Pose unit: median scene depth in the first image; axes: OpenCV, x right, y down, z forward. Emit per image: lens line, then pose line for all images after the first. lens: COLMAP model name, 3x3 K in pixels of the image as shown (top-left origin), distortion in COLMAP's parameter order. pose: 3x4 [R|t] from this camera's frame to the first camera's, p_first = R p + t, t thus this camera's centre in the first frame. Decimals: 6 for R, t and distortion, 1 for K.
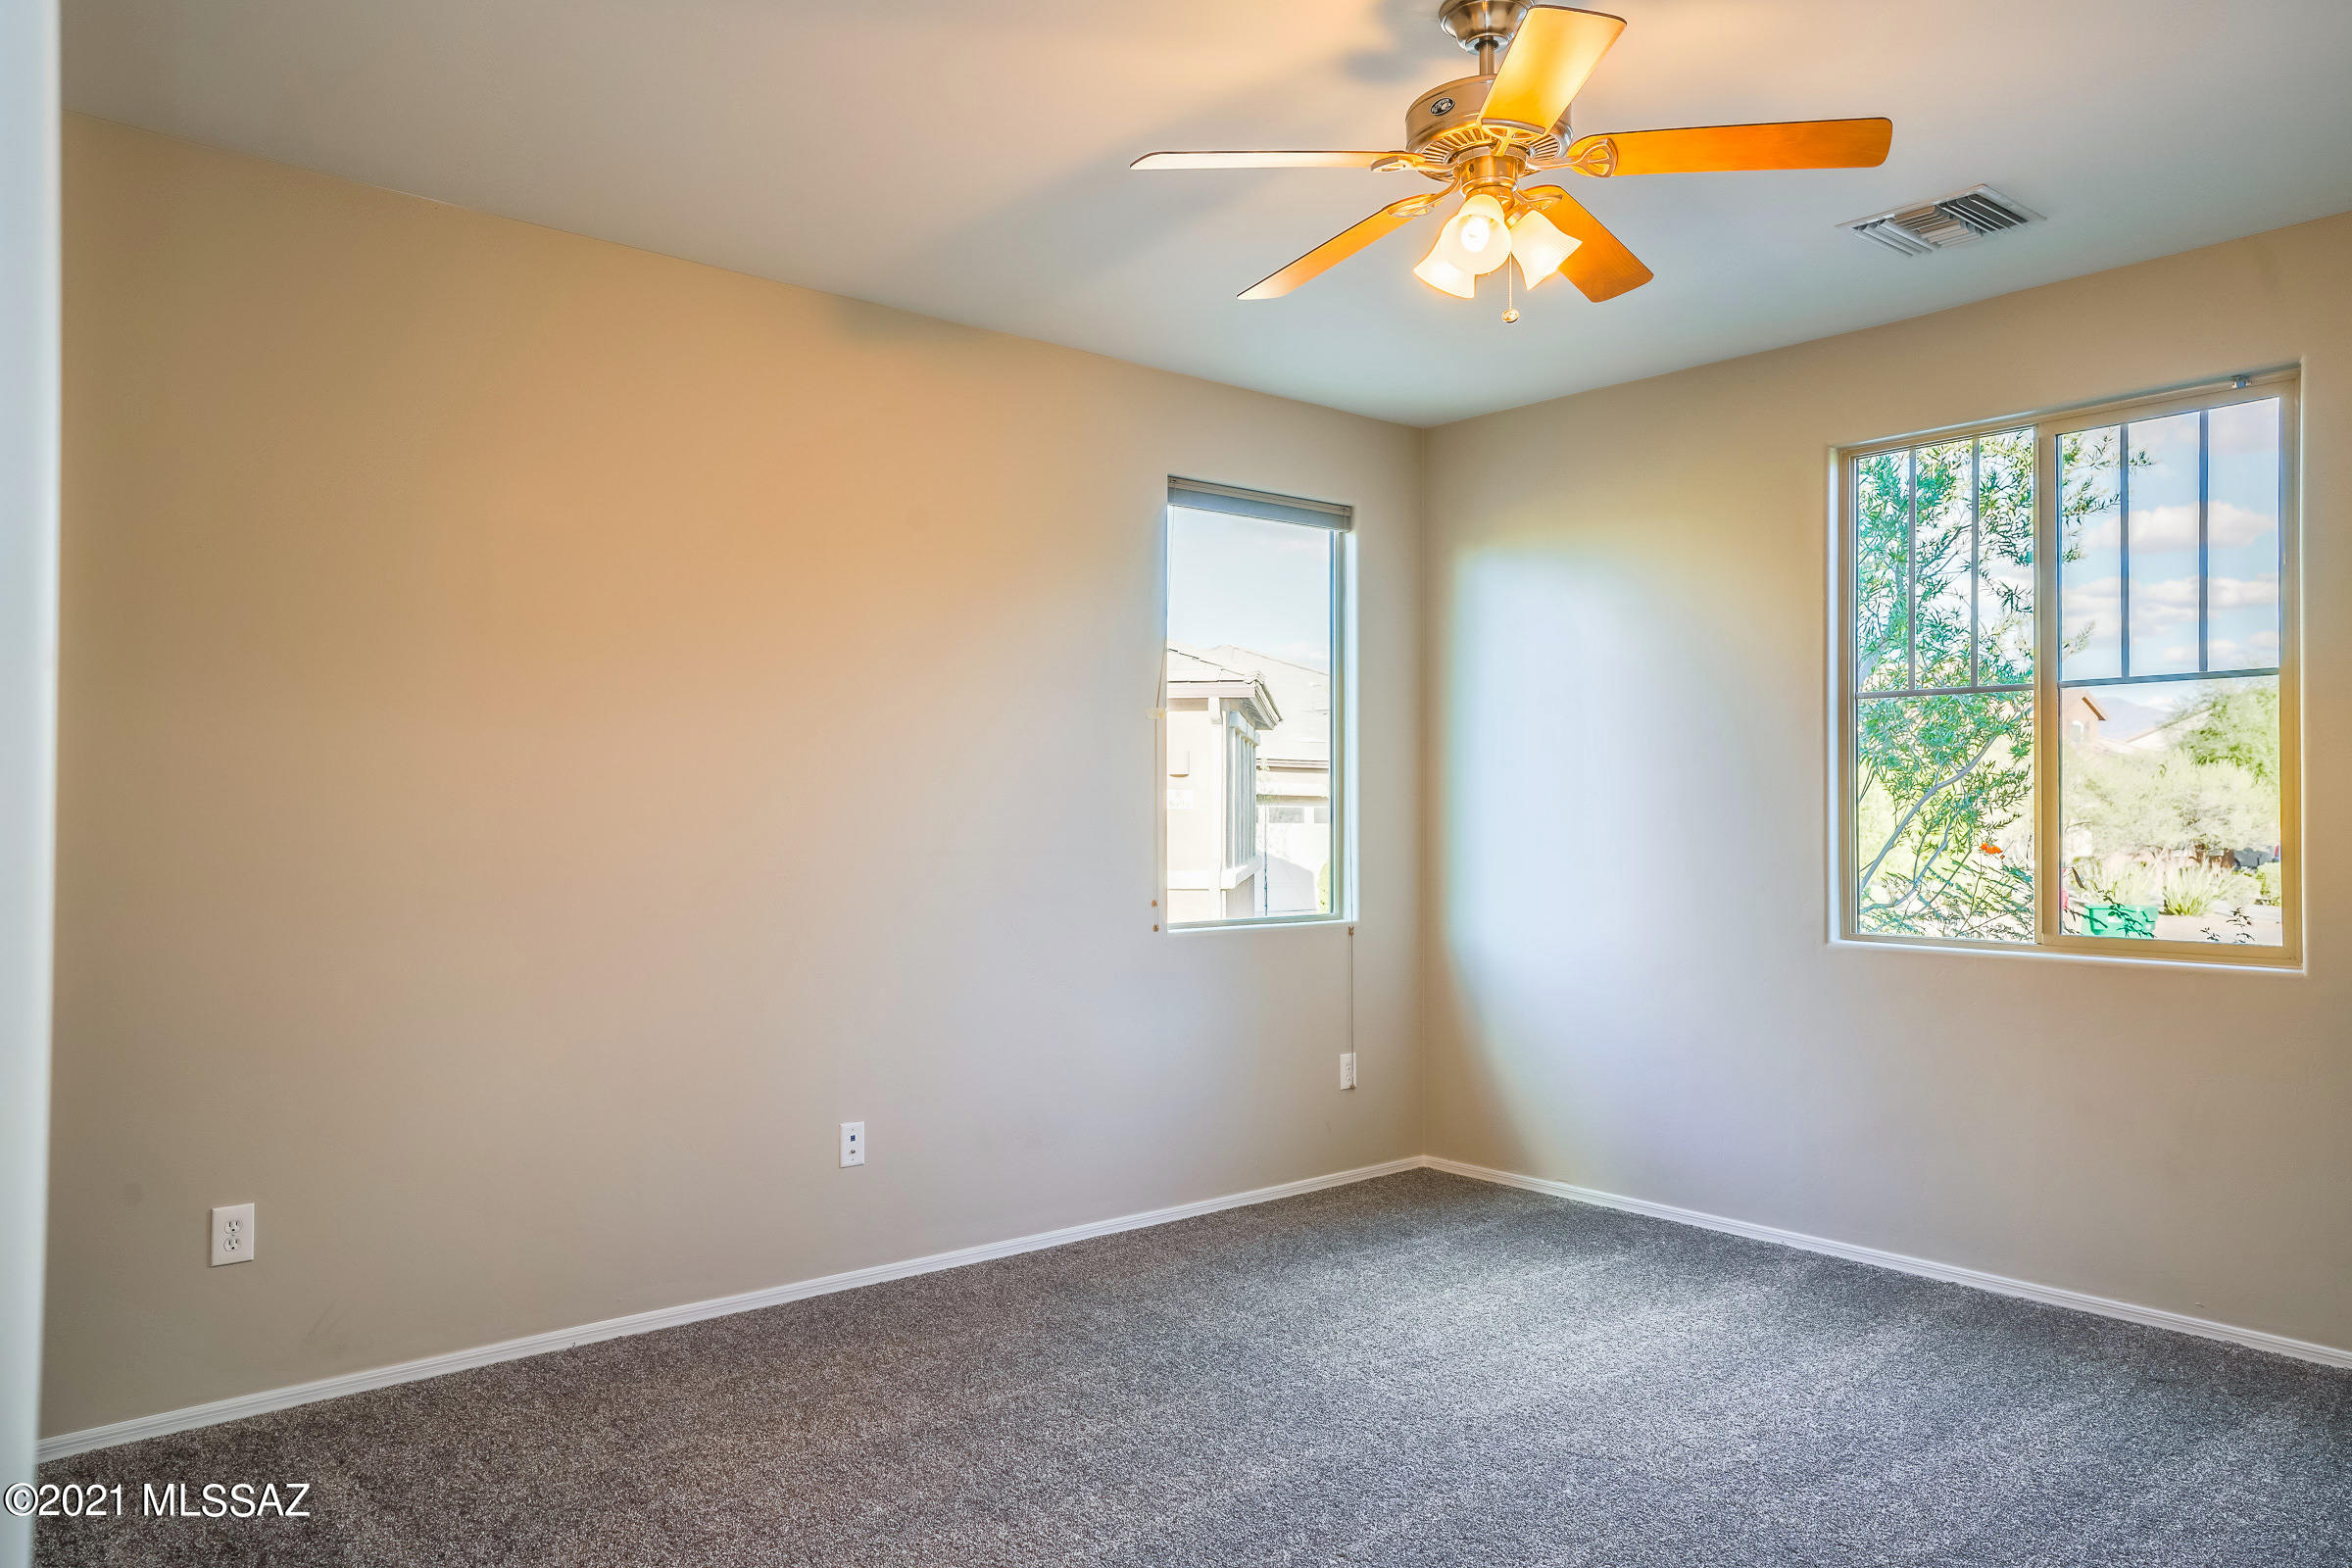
lens RADIAL K [[1722.4, 0, 1156.3], [0, 1722.4, 786.8], [0, 0, 1]] dist [0.014358, 0.021958]
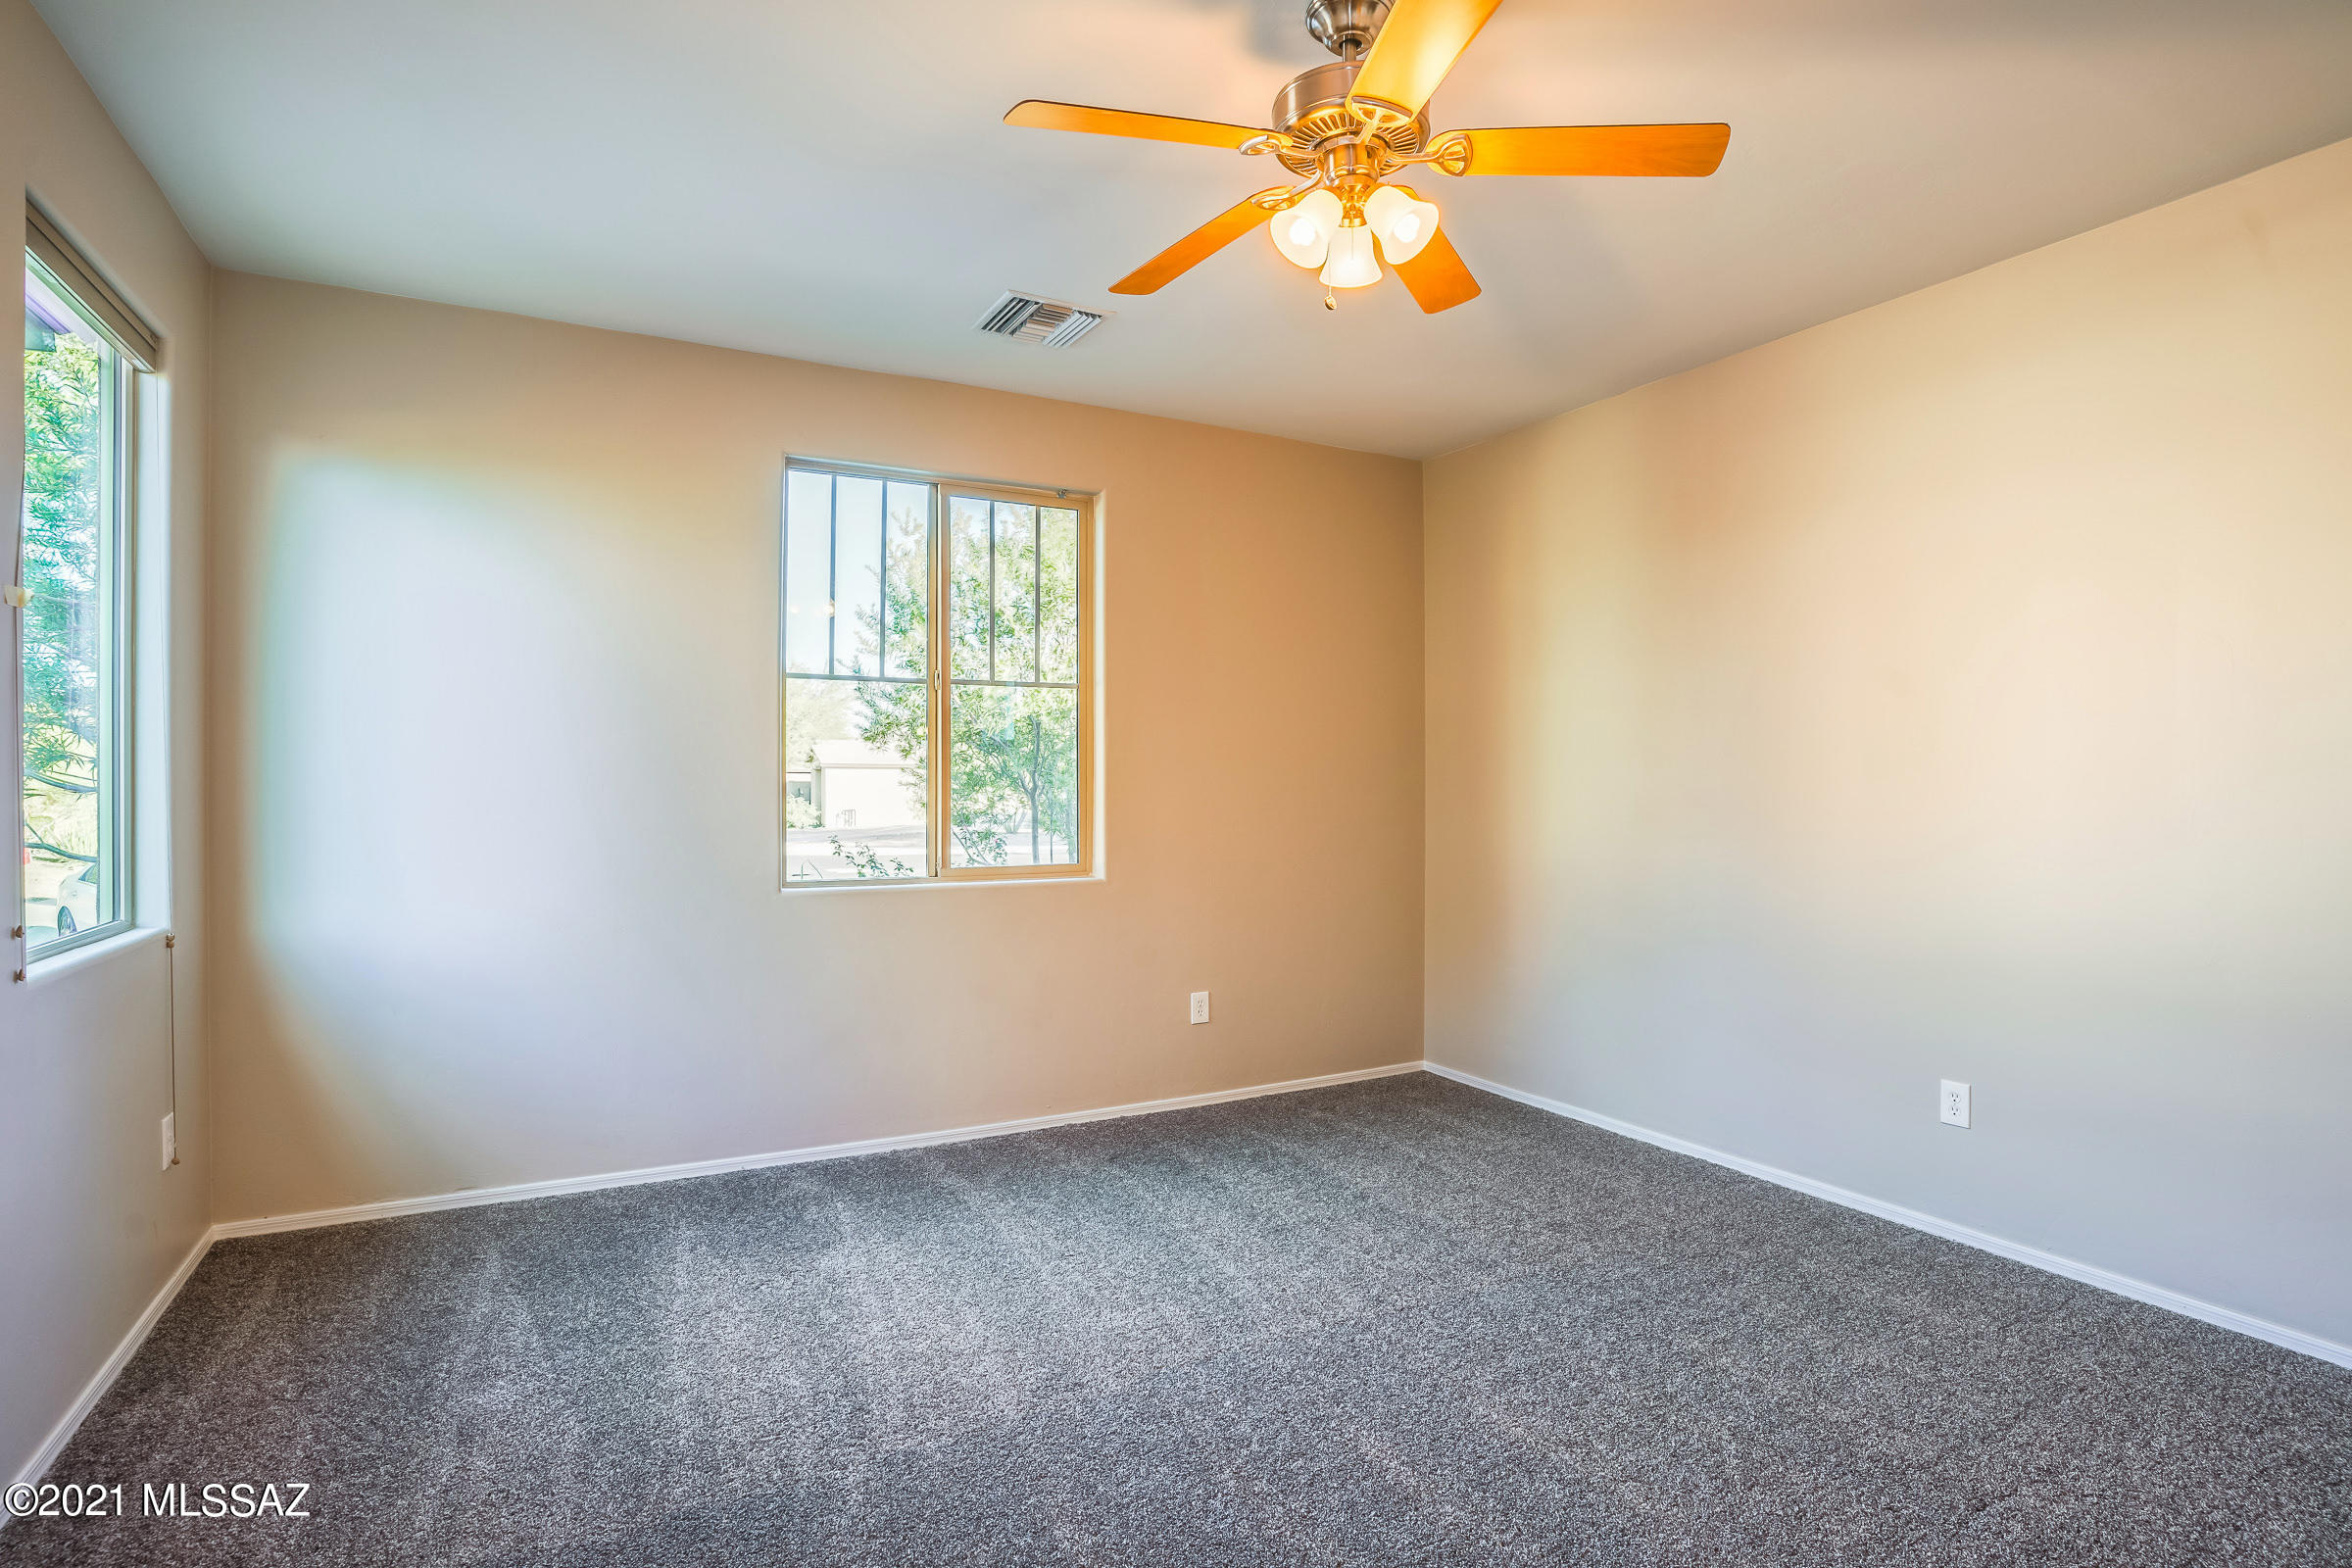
lens RADIAL K [[1170.1, 0, 1169.3], [0, 1170.1, 789.3], [0, 0, 1]] dist [-0.059141, 0.019674]
pose [[0.188867, 0.007429, 0.981975, -0.353012], [-0.007139, 0.999955, -0.006191, 0.030507], [-0.981977, -0.005841, 0.188911, 0.696905]]
